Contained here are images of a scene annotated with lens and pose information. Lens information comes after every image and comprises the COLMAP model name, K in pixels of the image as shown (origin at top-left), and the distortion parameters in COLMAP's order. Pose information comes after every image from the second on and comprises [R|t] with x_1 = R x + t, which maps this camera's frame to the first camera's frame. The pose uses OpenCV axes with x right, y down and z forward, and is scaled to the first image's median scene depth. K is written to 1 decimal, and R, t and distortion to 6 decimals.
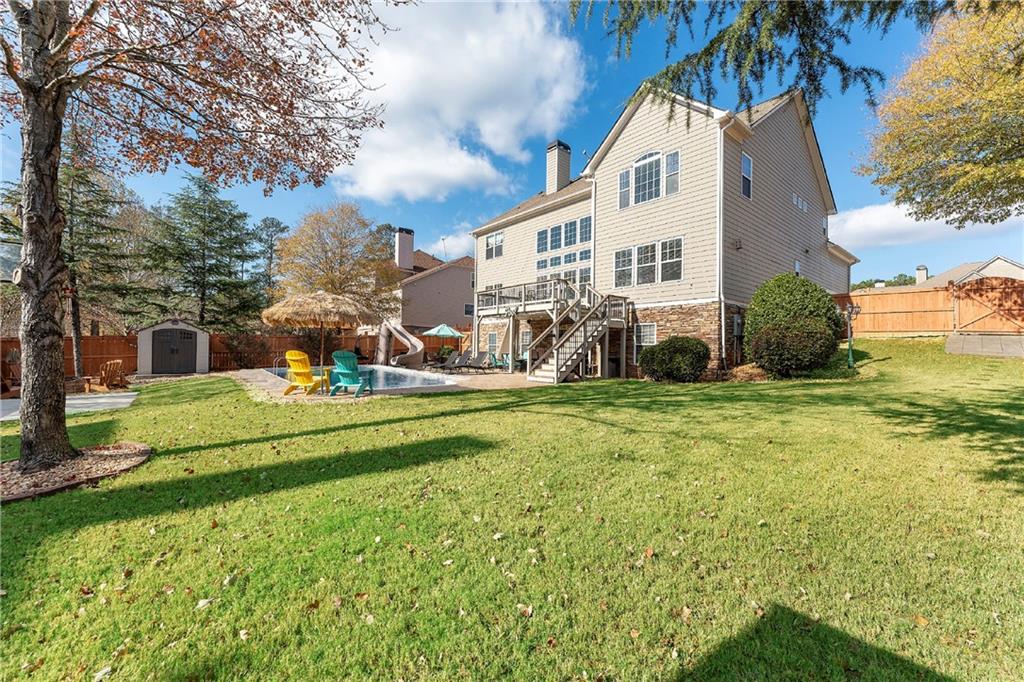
lens RADIAL K [[412.6, 0, 513.2], [0, 412.6, 343.0], [0, 0, 1]] dist [0.000987, -0.000312]
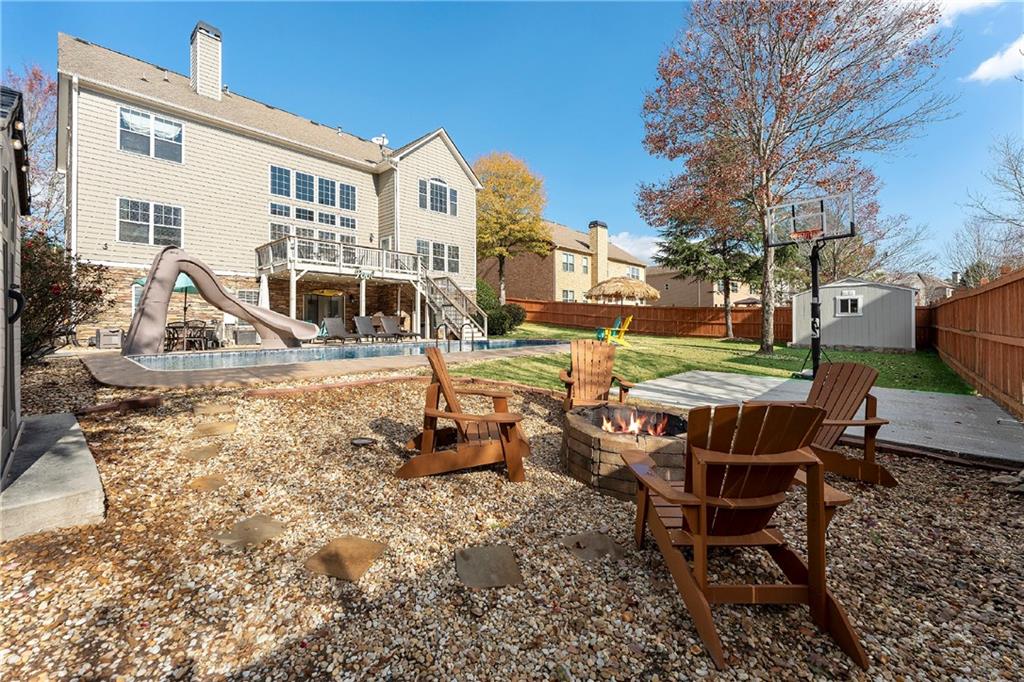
lens RADIAL K [[412.6, 0, 499.1], [0, 412.6, 319.9], [0, 0, 1]] dist [0.000987, -0.000312]
pose [[-0.115811, 0.004055, 0.993263, -0.876936], [-0.012121, 0.999911, -0.005495, 0.024454], [-0.993197, -0.012675, -0.115752, 0.758339]]
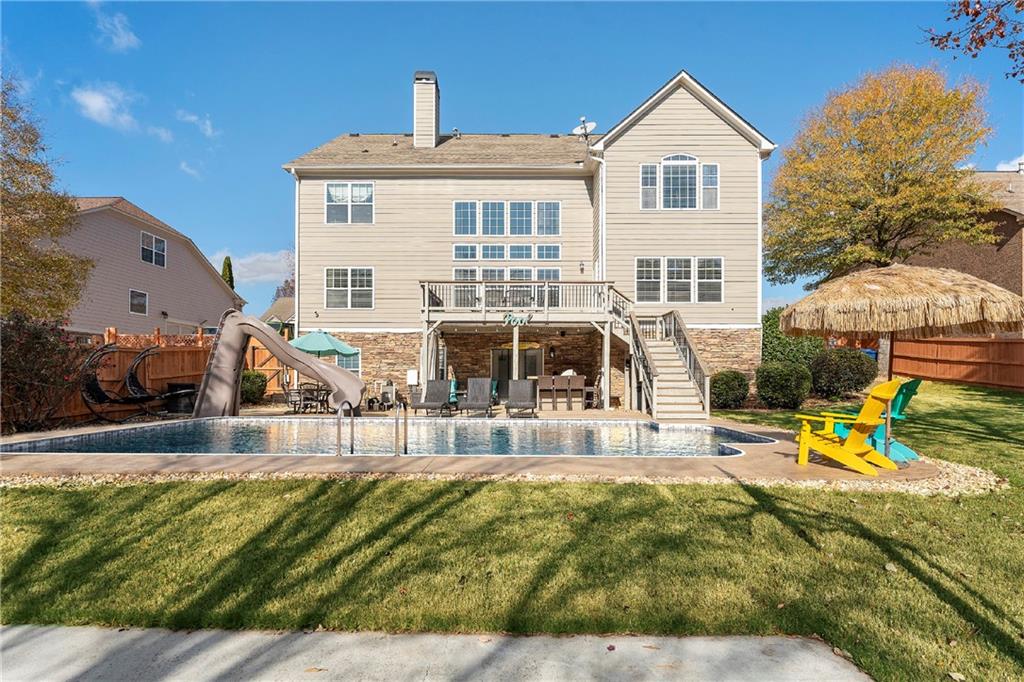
lens RADIAL K [[503.2, 0, 516.6], [0, 503.2, 384.2], [0, 0, 1]] dist [-0.005273, -0.000404]
pose [[0.643819, -0.009990, 0.765113, -0.582834], [-0.008051, 0.999771, 0.019829, 0.012008], [-0.765136, -0.018927, 0.643591, 0.449353]]
